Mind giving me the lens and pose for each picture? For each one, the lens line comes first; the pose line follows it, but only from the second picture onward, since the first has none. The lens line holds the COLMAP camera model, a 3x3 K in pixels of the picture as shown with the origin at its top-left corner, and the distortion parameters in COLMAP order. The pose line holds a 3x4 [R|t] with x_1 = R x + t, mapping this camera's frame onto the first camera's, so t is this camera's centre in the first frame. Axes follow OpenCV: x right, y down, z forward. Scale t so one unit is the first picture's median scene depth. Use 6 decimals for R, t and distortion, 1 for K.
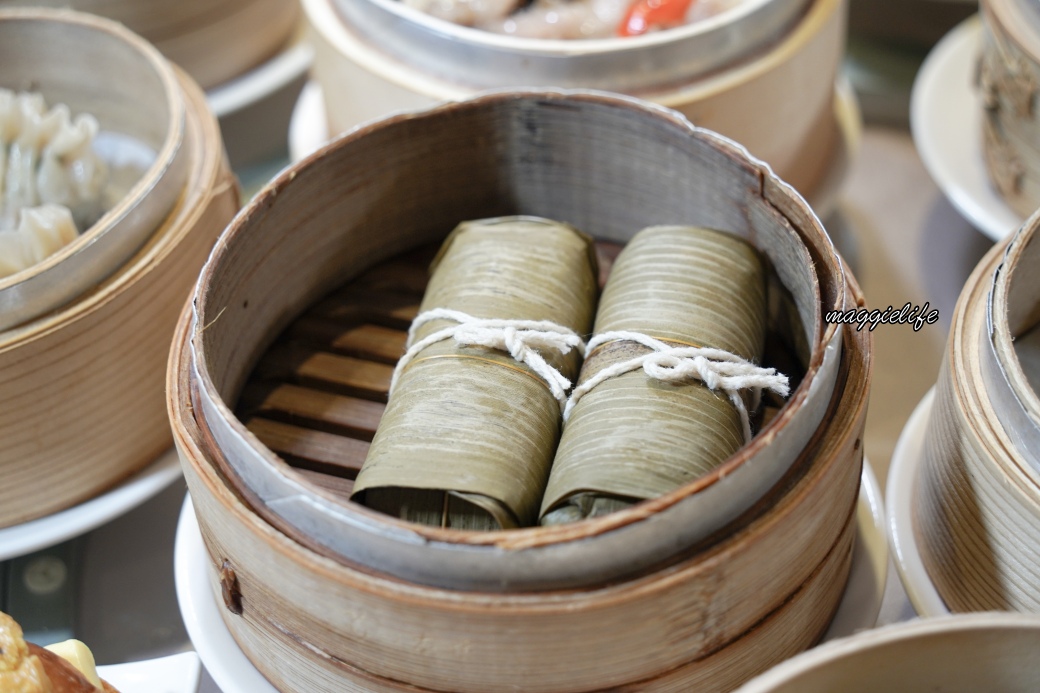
lens RADIAL K [[1997.1, 0, 528.7], [0, 1997.1, 338.2], [0, 0, 1]] dist [-0.046572, 0.000000]
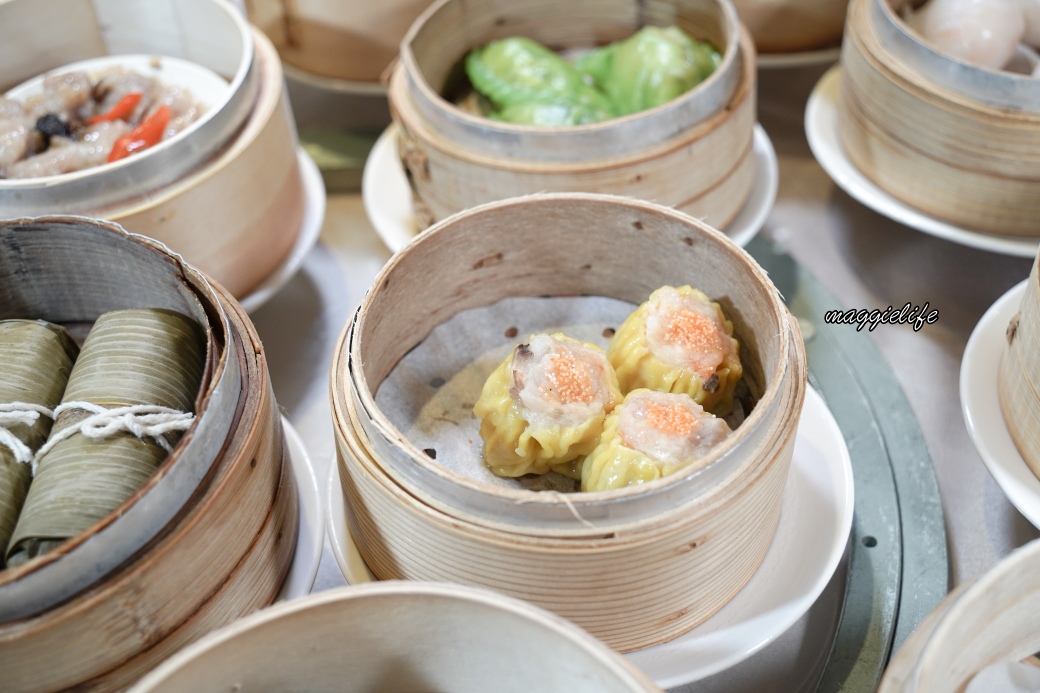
lens RADIAL K [[1316.7, 0, 515.7], [0, 1316.7, 353.7], [0, 0, 1]] dist [-0.009567, 0.000000]
pose [[0.981479, -0.152878, 0.115444, 0.221467], [0.149274, 0.988015, 0.039302, -0.023364], [-0.120069, -0.021342, 0.992536, 0.113807]]
